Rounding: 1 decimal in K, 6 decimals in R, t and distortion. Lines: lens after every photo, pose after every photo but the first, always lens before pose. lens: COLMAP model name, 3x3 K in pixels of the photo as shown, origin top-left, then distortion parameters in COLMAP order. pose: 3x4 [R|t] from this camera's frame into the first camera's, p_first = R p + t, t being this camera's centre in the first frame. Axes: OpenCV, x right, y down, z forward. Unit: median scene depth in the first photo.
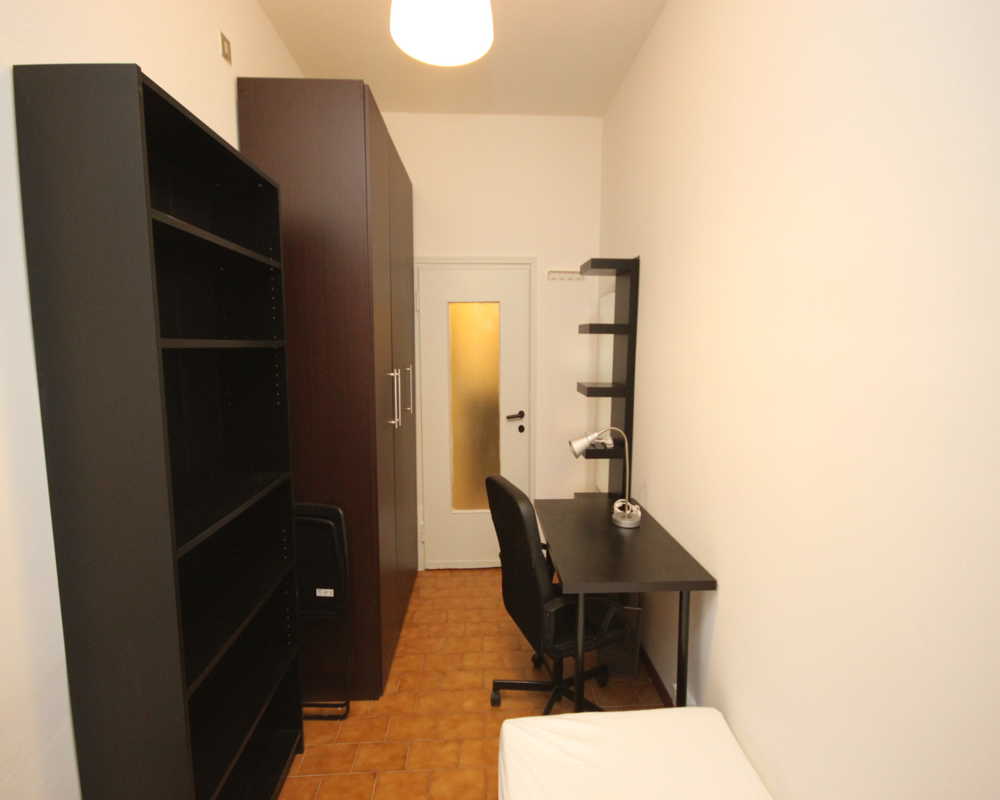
lens RADIAL K [[467.8, 0, 500.0], [0, 467.8, 400.0], [0, 0, 1]] dist [-0.001564, -0.000260]
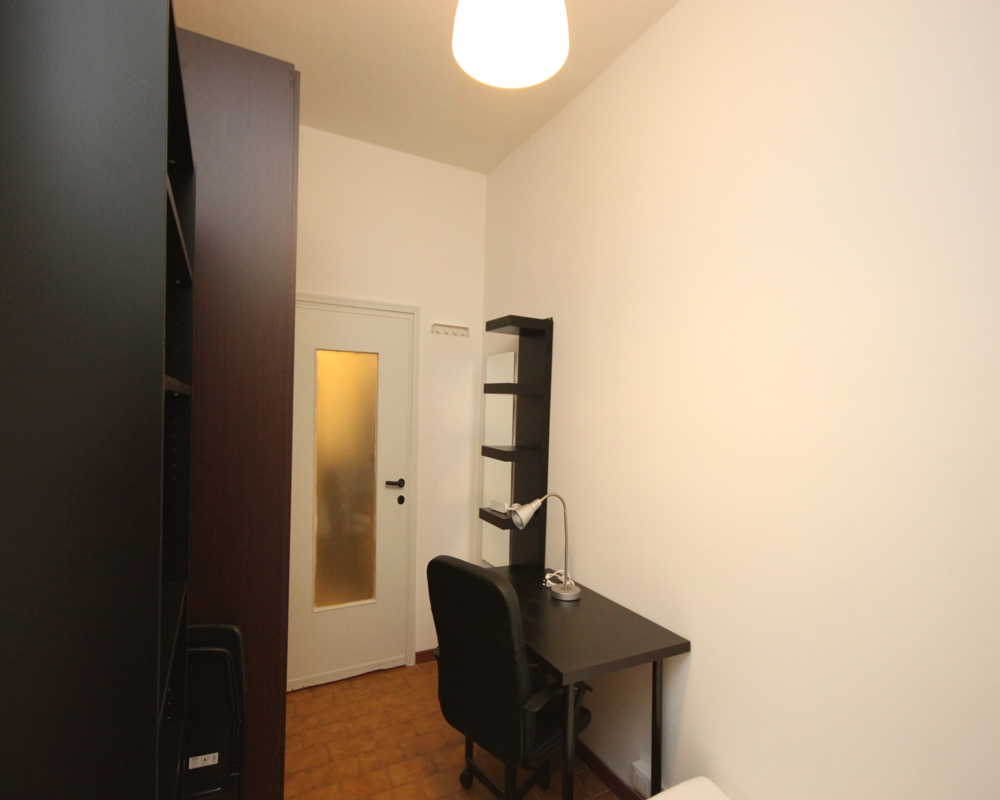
lens RADIAL K [[513.7, 0, 487.4], [0, 513.7, 413.9], [0, 0, 1]] dist [0.001775, 0.012555]
pose [[0.909028, 0.013958, 0.416501, -0.252040], [0.025404, 0.995724, -0.088813, -0.010169], [-0.415960, 0.091314, 0.904787, 0.078702]]
